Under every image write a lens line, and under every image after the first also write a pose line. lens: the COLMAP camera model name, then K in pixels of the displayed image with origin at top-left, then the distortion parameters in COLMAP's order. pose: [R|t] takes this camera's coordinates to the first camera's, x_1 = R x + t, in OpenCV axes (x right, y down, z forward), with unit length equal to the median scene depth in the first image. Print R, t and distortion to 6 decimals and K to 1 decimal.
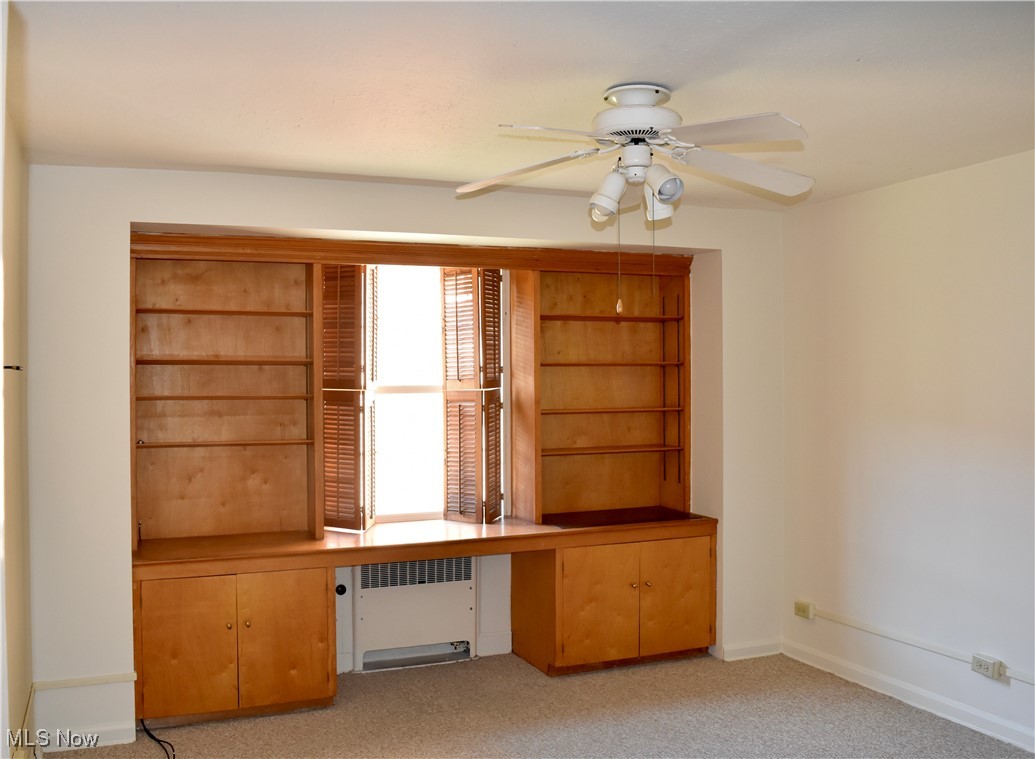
lens RADIAL K [[959.2, 0, 516.2], [0, 959.2, 377.7], [0, 0, 1]] dist [-0.052577, 0.000000]
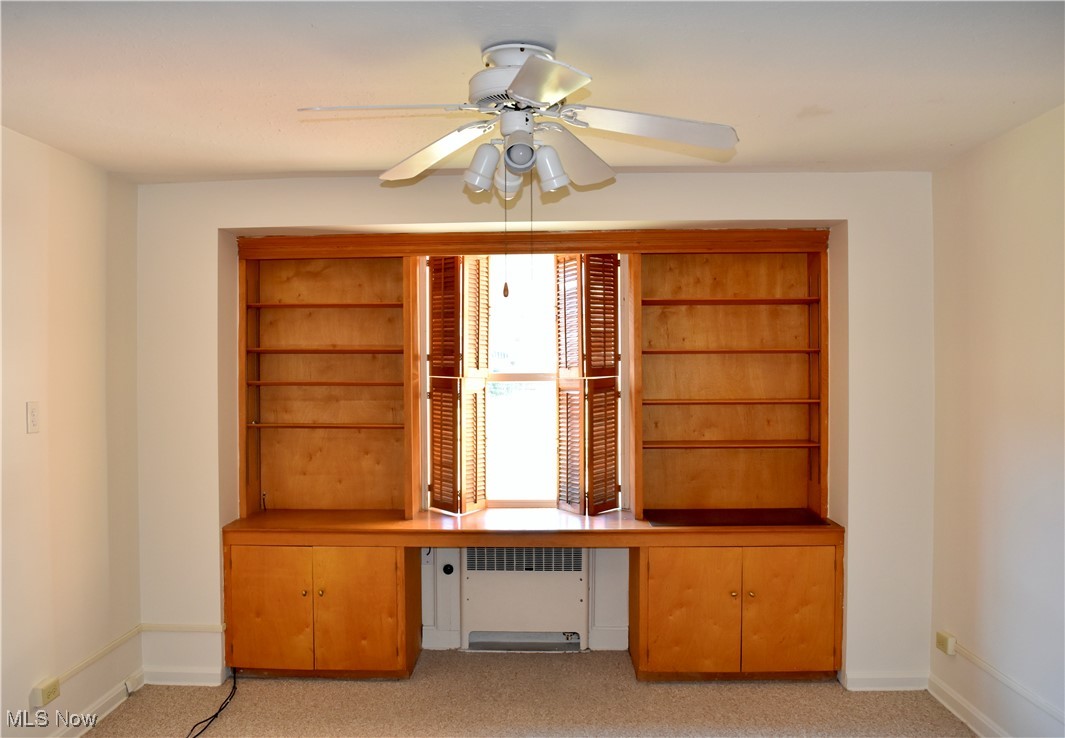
lens RADIAL K [[912.8, 0, 530.9], [0, 912.8, 369.1], [0, 0, 1]] dist [-0.062855, 0.004170]
pose [[0.911967, 0.003602, -0.410248, 0.305145], [-0.000992, 0.999978, 0.006574, -0.002825], [0.410263, -0.005588, 0.911950, 0.134633]]
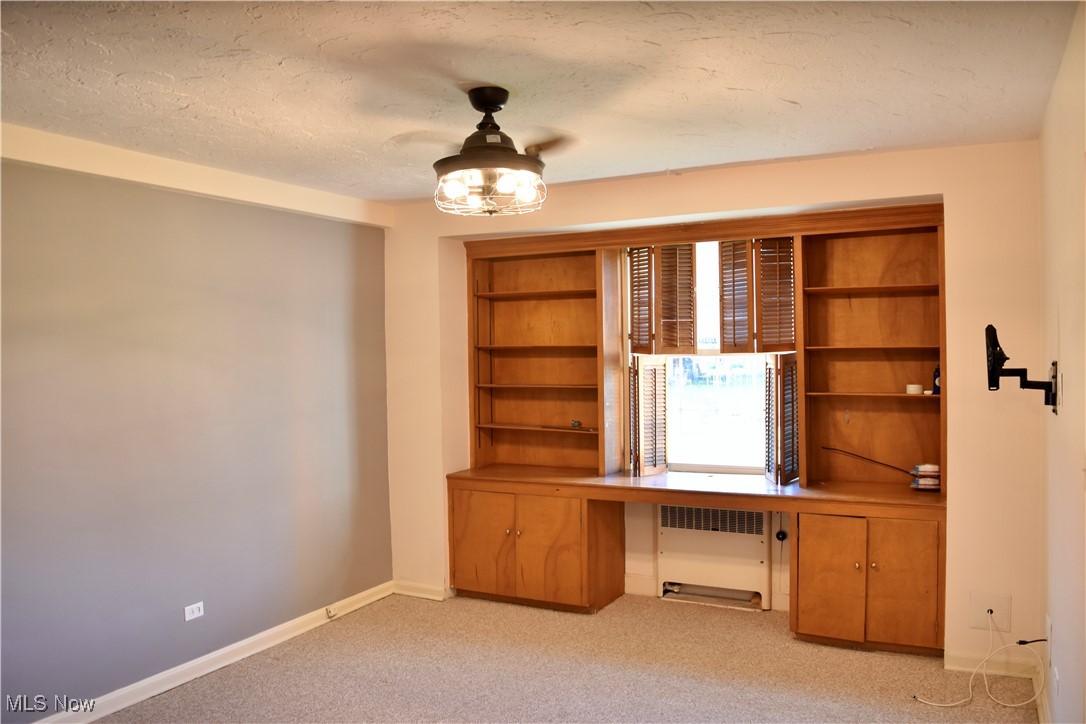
lens RADIAL K [[869.4, 0, 544.1], [0, 869.4, 362.6], [0, 0, 1]] dist [-0.101952, 0.020518]
pose [[0.633428, 0.008931, -0.773750, 0.561157], [0.015130, 0.999599, 0.023924, -0.004605], [0.773654, -0.026861, 0.633039, 0.234156]]
